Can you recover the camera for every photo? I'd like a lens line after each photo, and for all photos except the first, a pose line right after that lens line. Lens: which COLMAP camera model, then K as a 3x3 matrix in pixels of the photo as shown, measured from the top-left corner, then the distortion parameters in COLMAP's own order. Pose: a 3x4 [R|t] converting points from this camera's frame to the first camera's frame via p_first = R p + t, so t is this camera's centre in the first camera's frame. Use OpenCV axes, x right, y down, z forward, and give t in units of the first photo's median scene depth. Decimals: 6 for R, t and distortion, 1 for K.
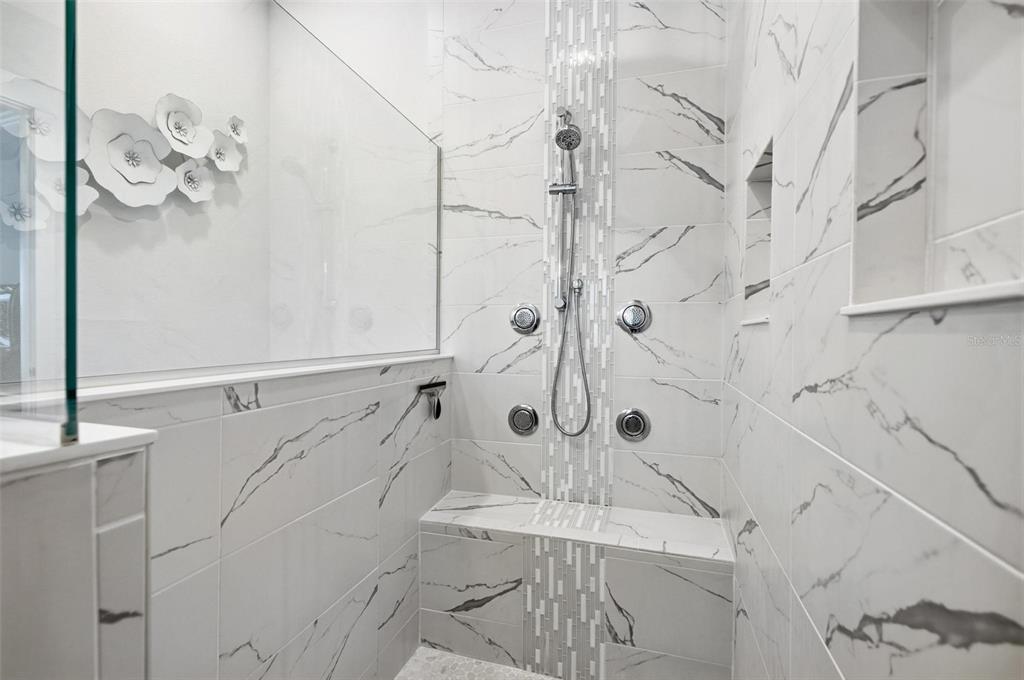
lens RADIAL K [[472.1, 0, 513.2], [0, 472.1, 338.3], [0, 0, 1]] dist [0.004274, -0.000352]
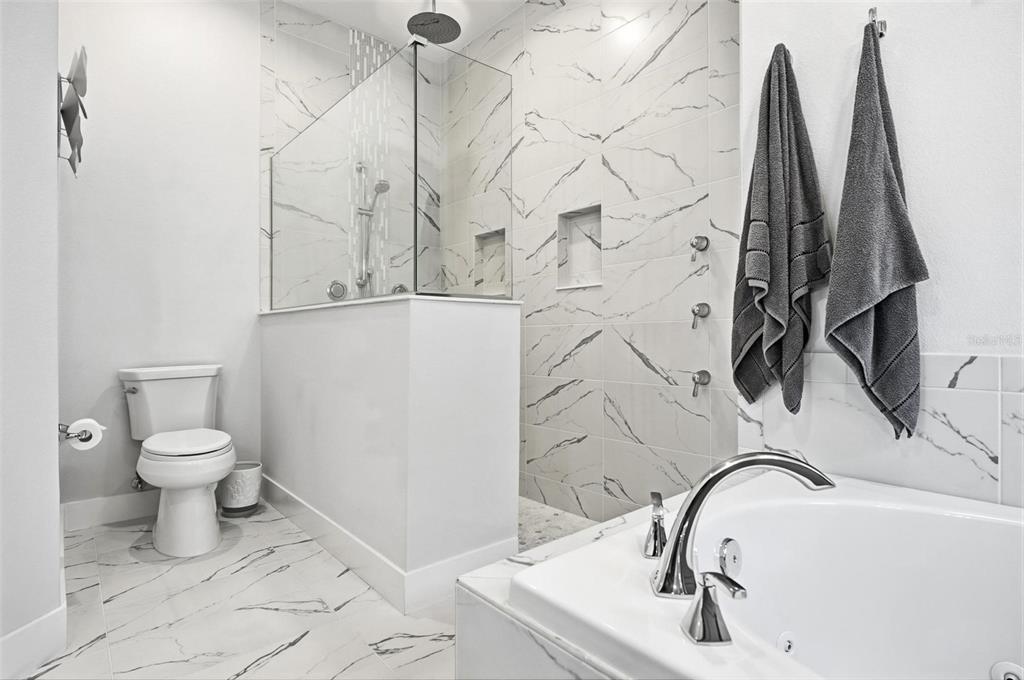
lens RADIAL K [[523.6, 0, 509.1], [0, 523.6, 336.5], [0, 0, 1]] dist [0.002383, 0.000196]
pose [[0.539567, -0.013684, 0.841831, -1.153997], [0.017488, 0.999834, 0.005043, 0.112014], [-0.841761, 0.012001, 0.539717, -0.388444]]
